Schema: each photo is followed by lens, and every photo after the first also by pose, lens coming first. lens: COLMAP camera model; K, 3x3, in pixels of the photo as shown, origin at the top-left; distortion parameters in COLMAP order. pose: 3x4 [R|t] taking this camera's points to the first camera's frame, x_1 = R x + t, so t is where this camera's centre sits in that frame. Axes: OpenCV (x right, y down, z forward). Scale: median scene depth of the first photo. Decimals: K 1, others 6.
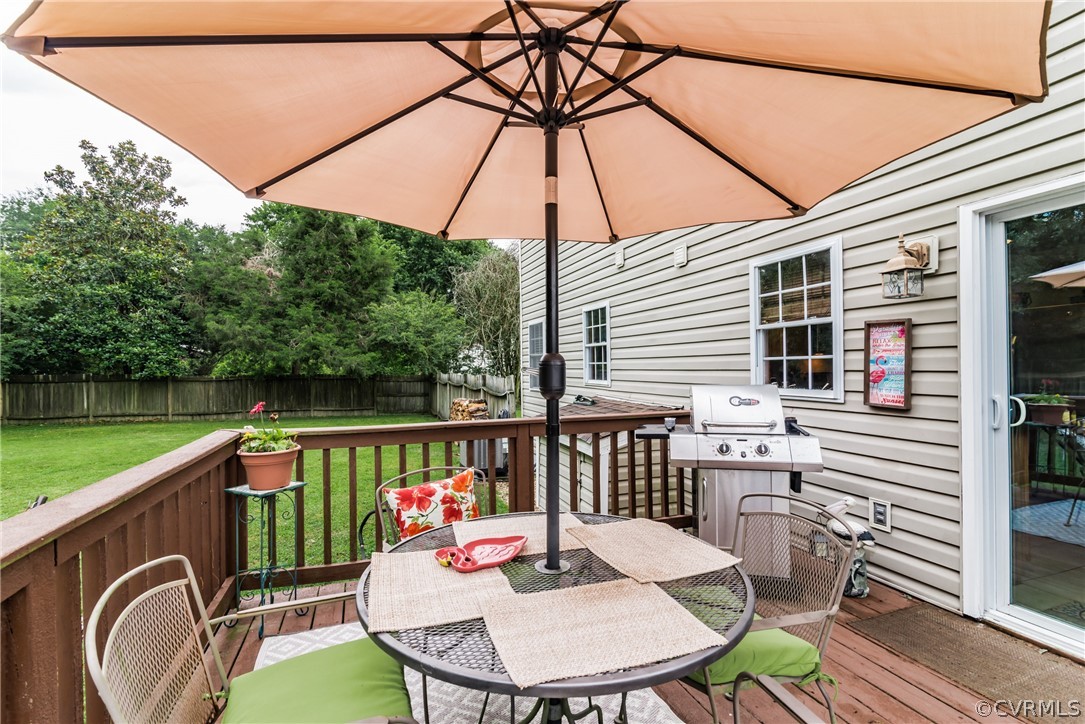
lens RADIAL K [[490.9, 0, 542.3], [0, 490.9, 367.6], [0, 0, 1]] dist [0.002261, 0.000221]
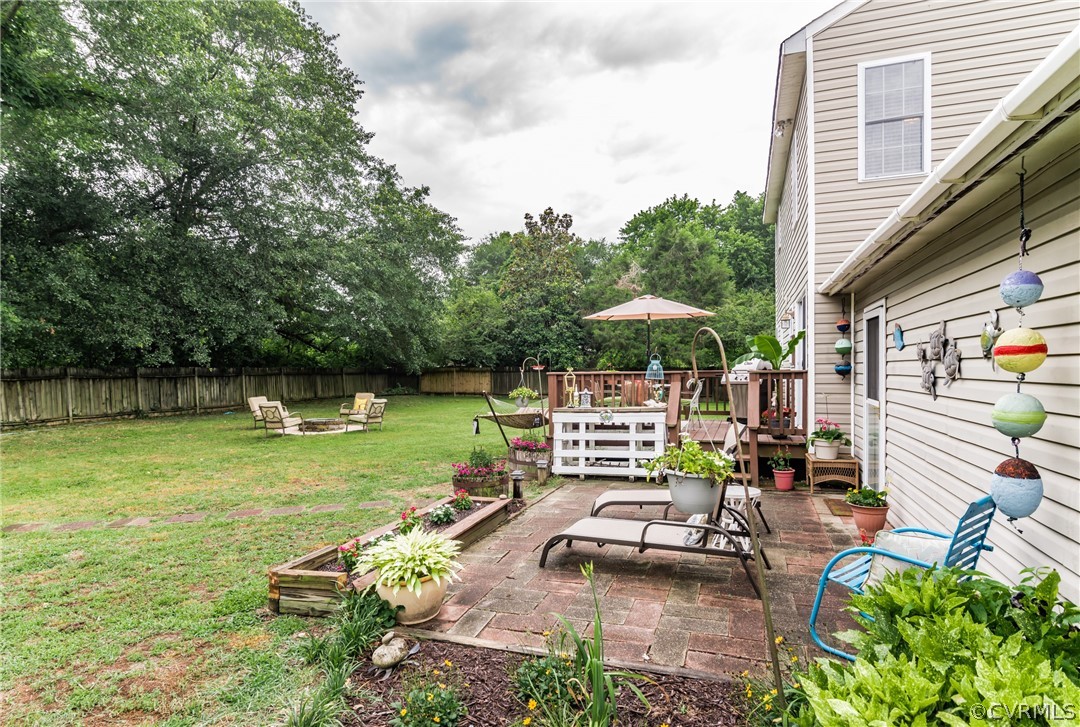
lens RADIAL K [[593.3, 0, 534.8], [0, 593.3, 374.9], [0, 0, 1]] dist [0.002973, 0.000742]
pose [[0.769171, 0.006172, -0.639013, 0.270102], [0.003276, 0.999902, 0.013602, 0.013548], [0.639035, -0.012555, 0.769076, -0.410173]]
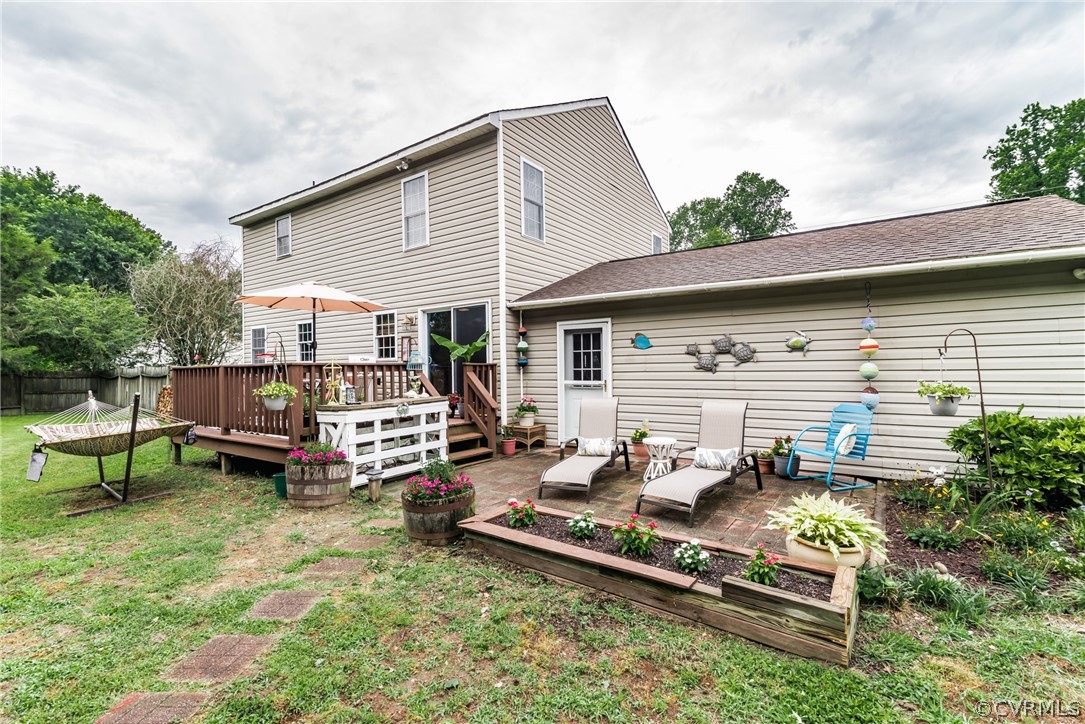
lens RADIAL K [[490.9, 0, 540.9], [0, 490.9, 357.3], [0, 0, 1]] dist [0.002261, 0.000221]
pose [[0.821249, 0.016482, 0.570331, -0.076361], [0.002984, 0.999445, -0.033180, 0.026206], [-0.570561, 0.028951, 0.820744, -0.367133]]
